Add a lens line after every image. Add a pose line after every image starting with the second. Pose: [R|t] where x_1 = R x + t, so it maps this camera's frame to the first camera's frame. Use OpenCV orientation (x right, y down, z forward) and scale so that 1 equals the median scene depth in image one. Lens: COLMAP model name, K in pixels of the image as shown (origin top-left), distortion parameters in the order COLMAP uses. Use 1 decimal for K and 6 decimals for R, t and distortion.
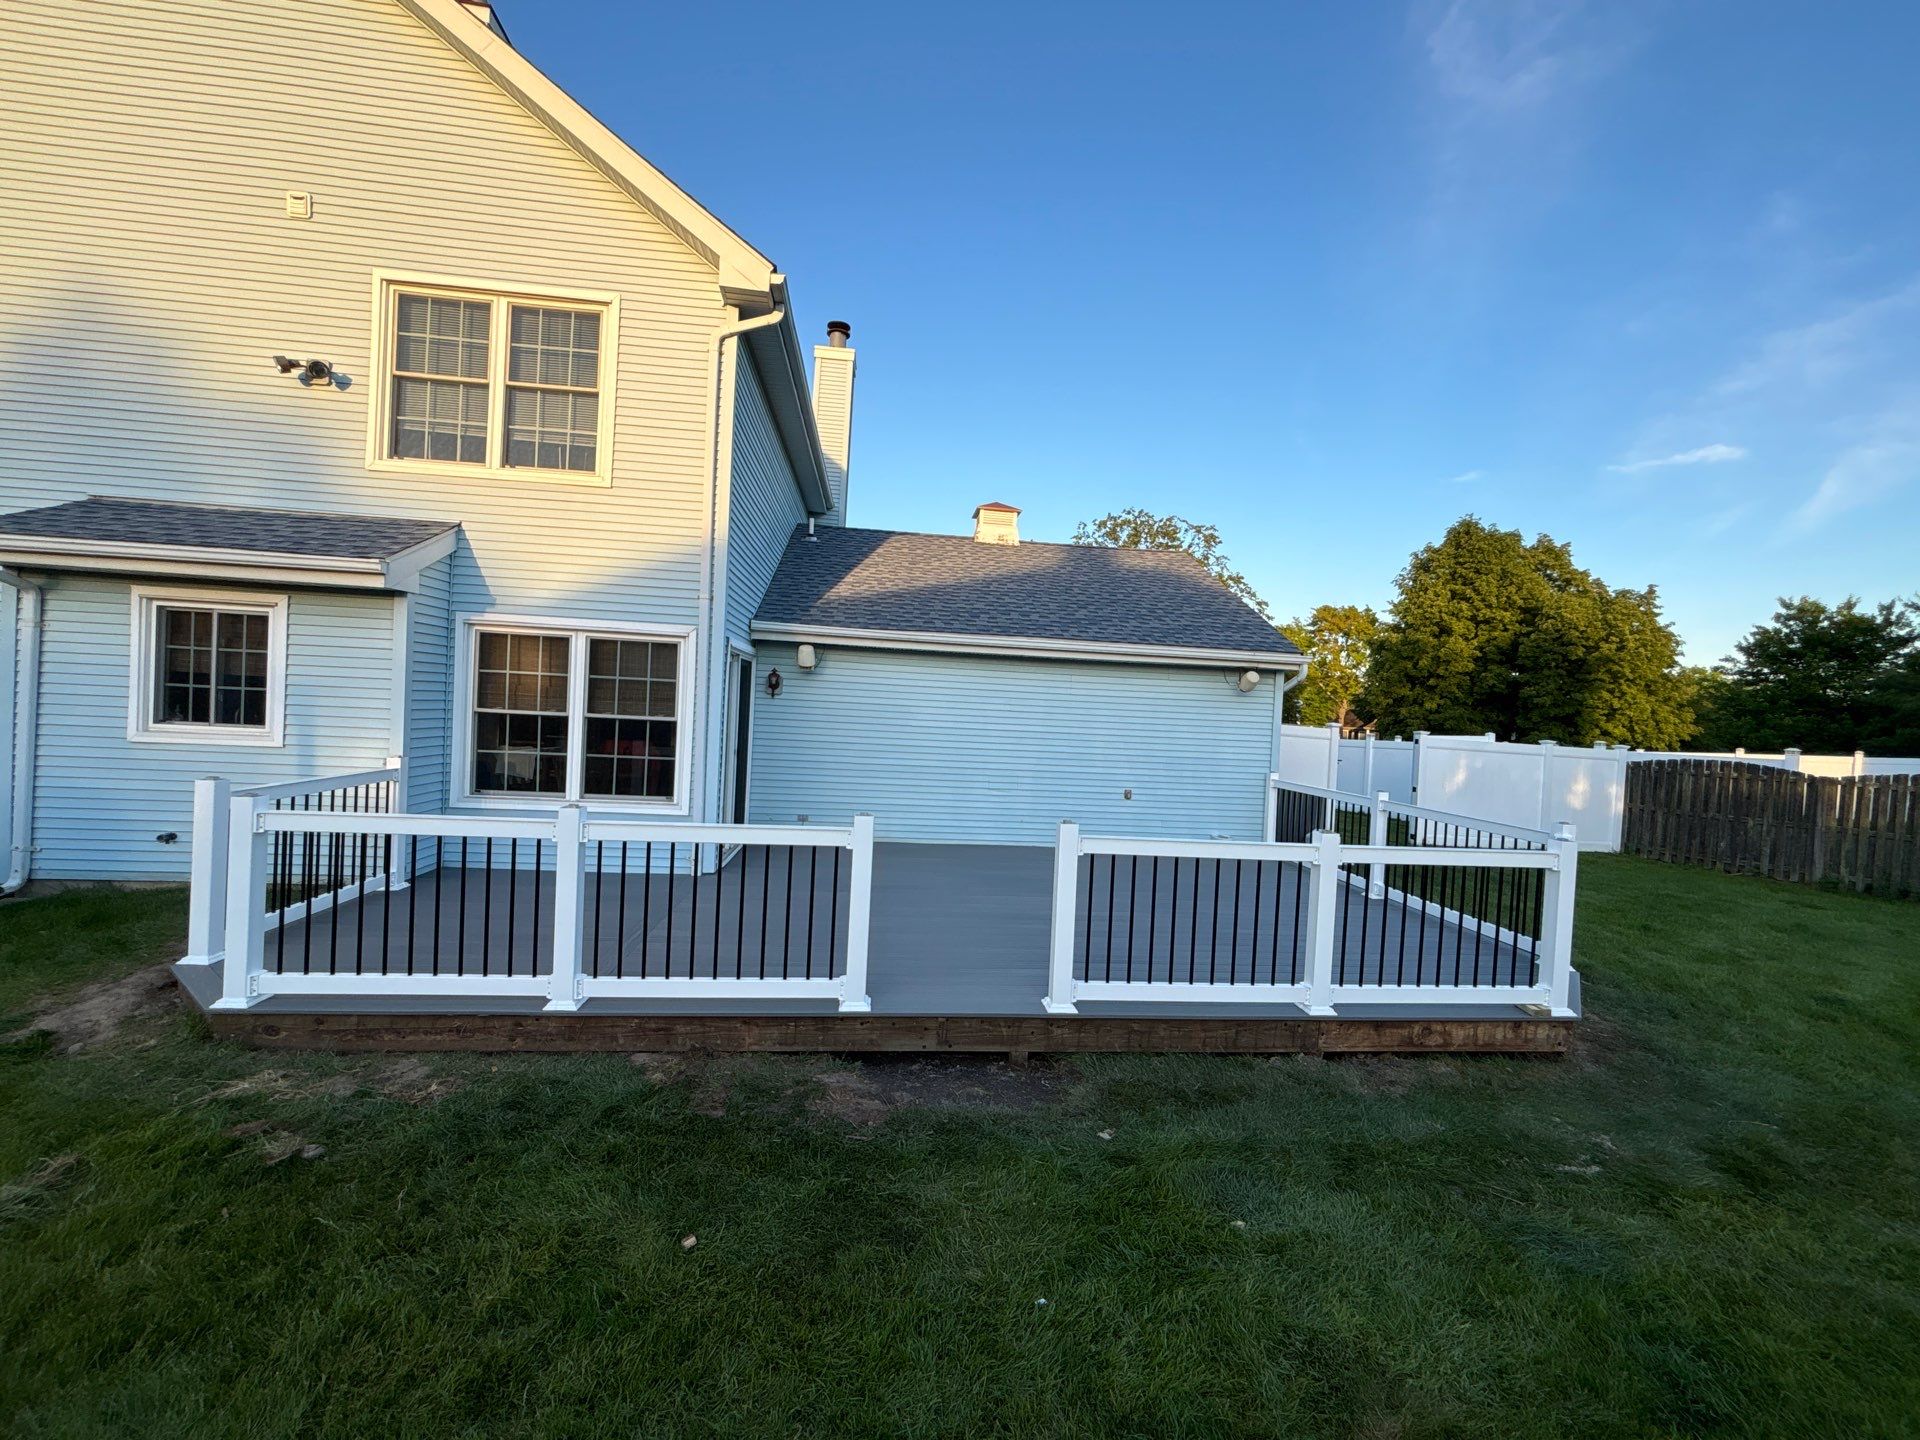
lens RADIAL K [[773.3, 0, 957.7], [0, 773.3, 722.9], [0, 0, 1]] dist [-0.001135, 0.000554]
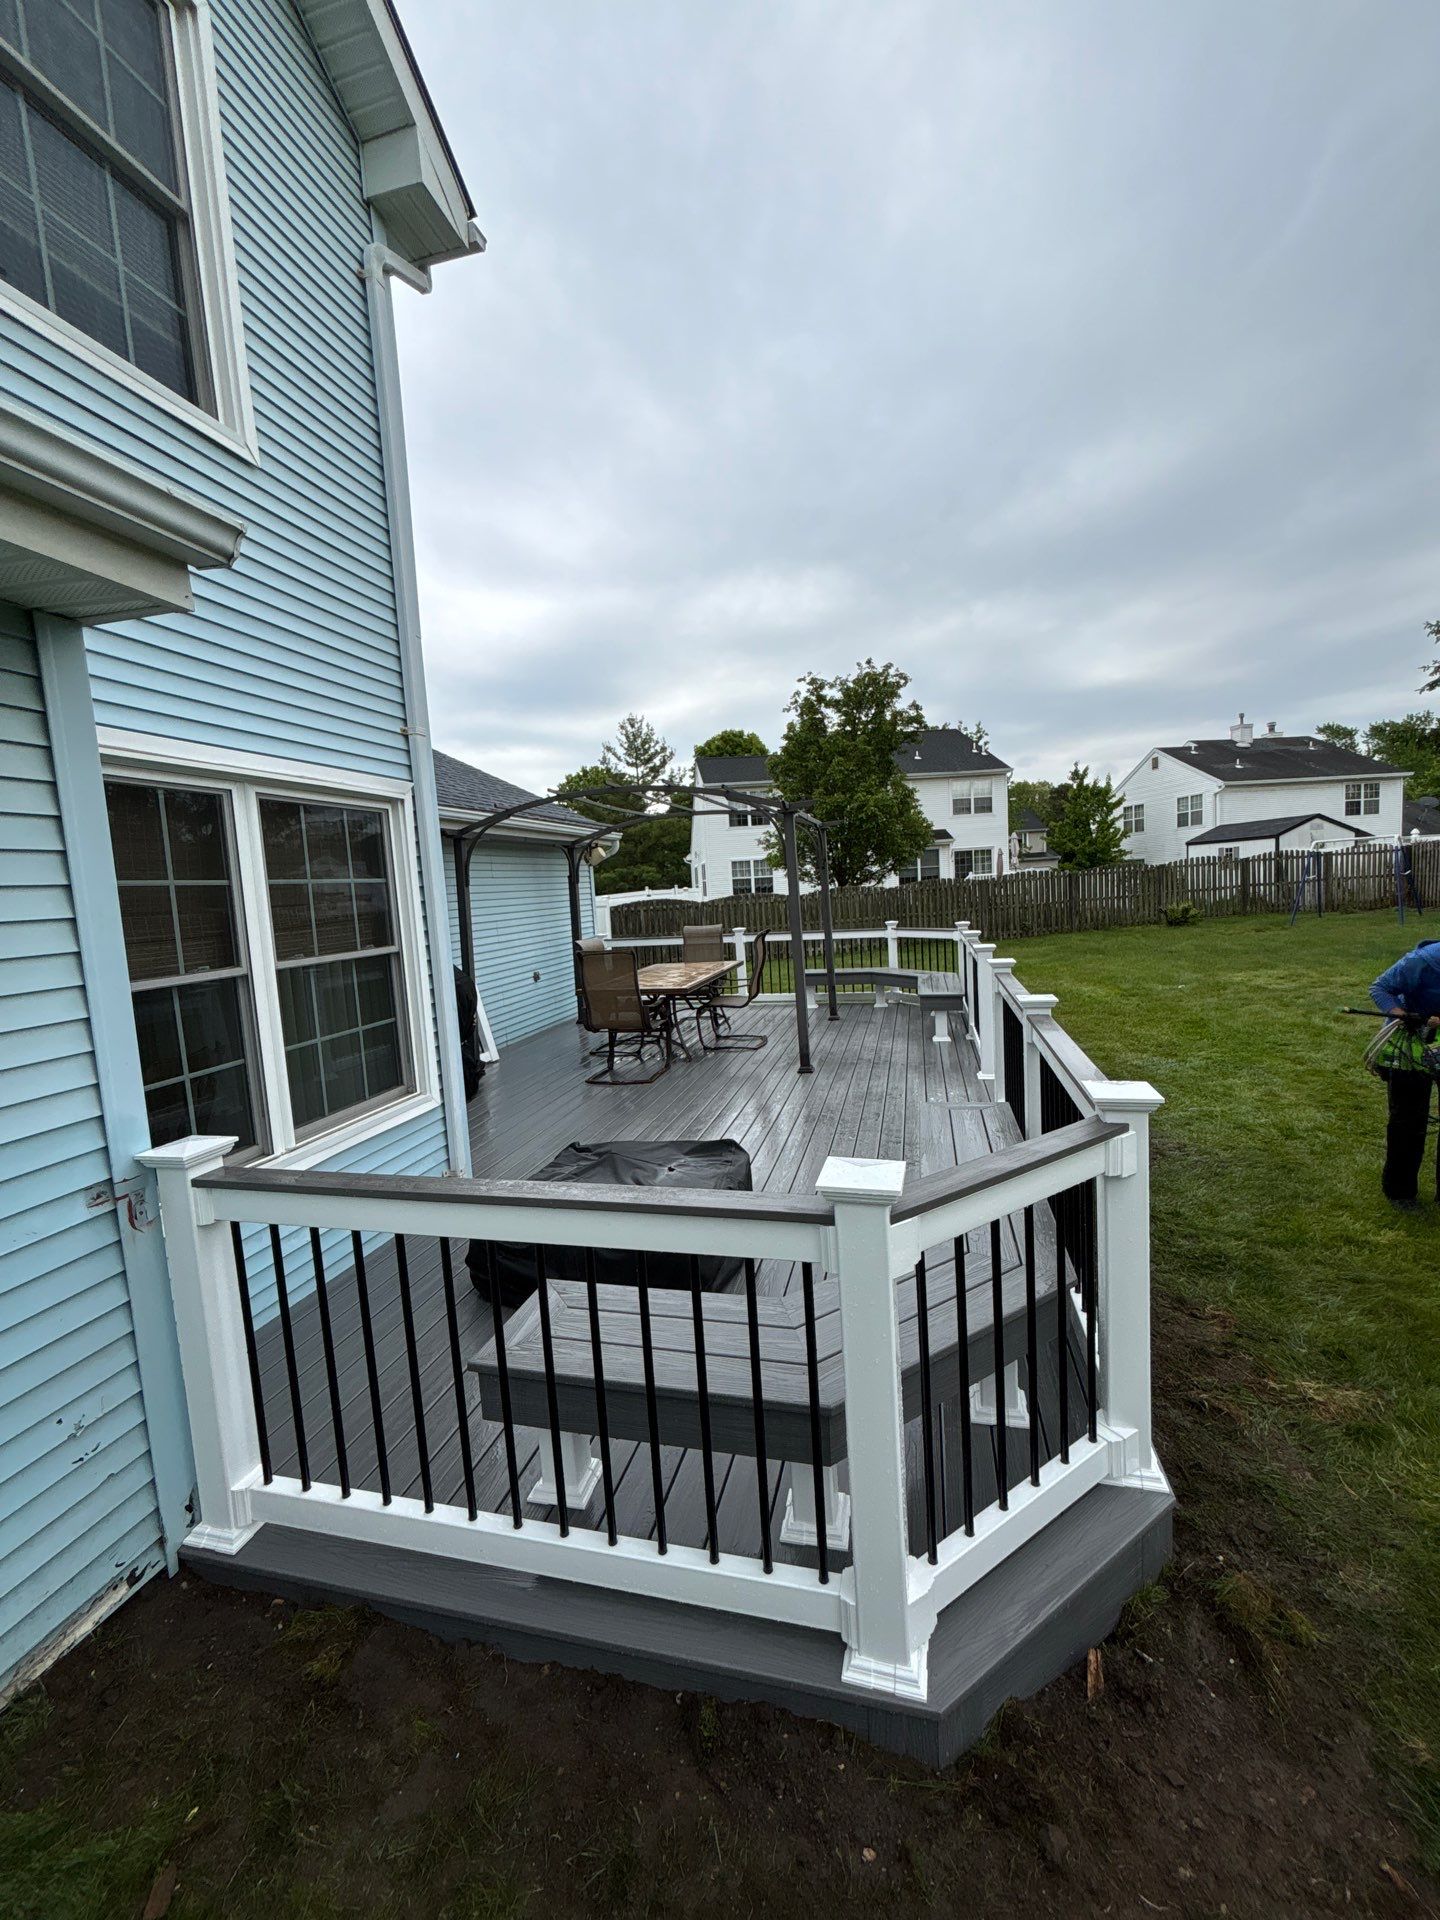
lens RADIAL K [[773.3, 0, 718.0], [0, 773.3, 958.6], [0, 0, 1]] dist [-0.001135, 0.000554]
pose [[0.344939, -0.157065, 0.925390, -0.810828], [0.097013, 0.986586, 0.131290, -0.049507], [-0.933598, 0.044488, 0.355550, 0.583437]]
